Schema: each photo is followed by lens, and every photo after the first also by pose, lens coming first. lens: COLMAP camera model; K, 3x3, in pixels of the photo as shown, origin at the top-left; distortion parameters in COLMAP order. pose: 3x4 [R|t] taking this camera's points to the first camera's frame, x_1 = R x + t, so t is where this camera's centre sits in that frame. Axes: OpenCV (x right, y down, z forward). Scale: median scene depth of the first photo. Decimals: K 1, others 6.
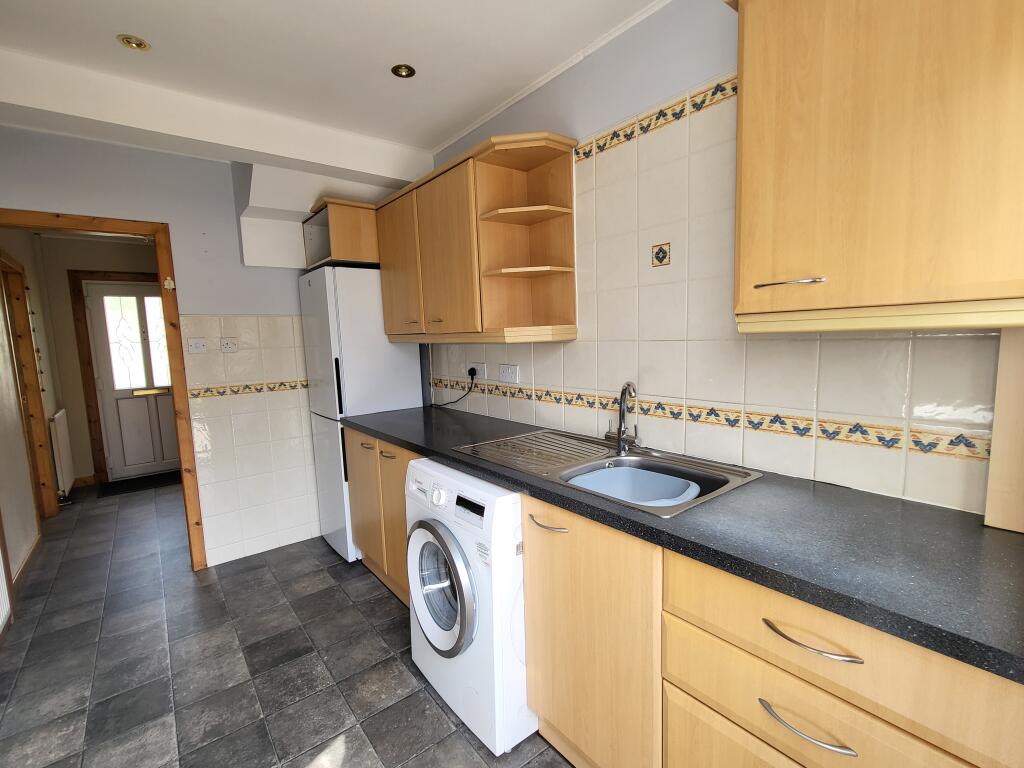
lens RADIAL K [[403.1, 0, 516.6], [0, 403.1, 381.0], [0, 0, 1]] dist [-0.000699, -0.000107]
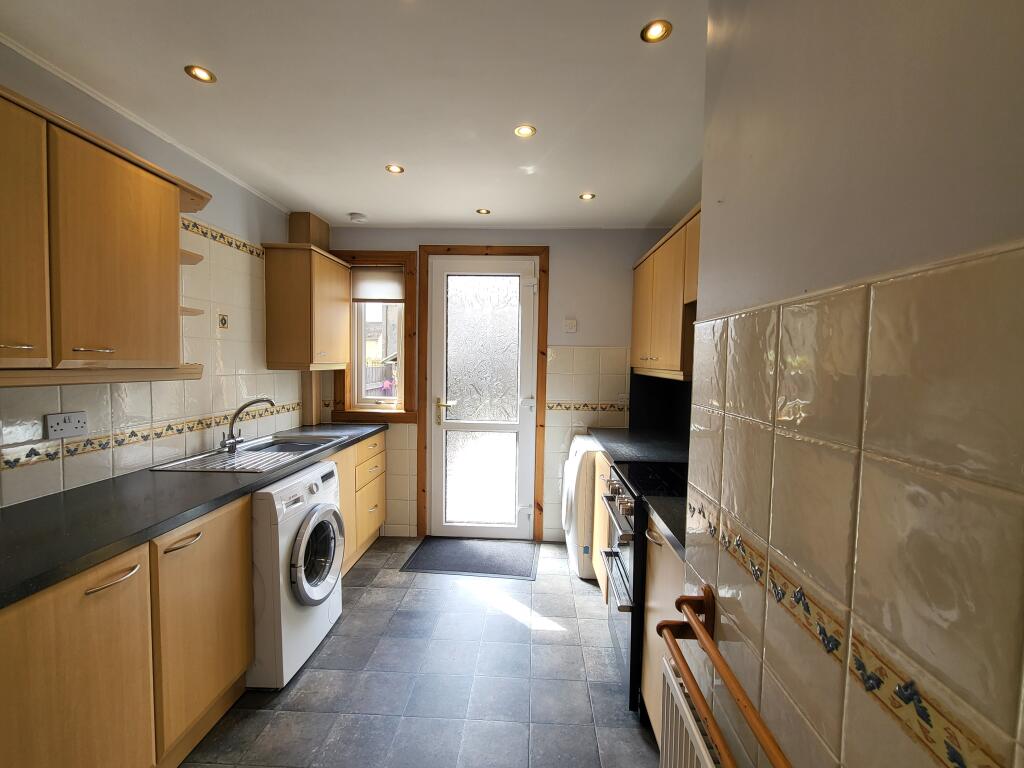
lens RADIAL K [[403.1, 0, 516.6], [0, 403.1, 381.0], [0, 0, 1]] dist [-0.000699, -0.000107]
pose [[-0.701803, -0.018463, 0.712132, -1.581508], [0.078755, 0.991525, 0.103320, -0.153891], [-0.708004, 0.128594, -0.694401, 1.316682]]
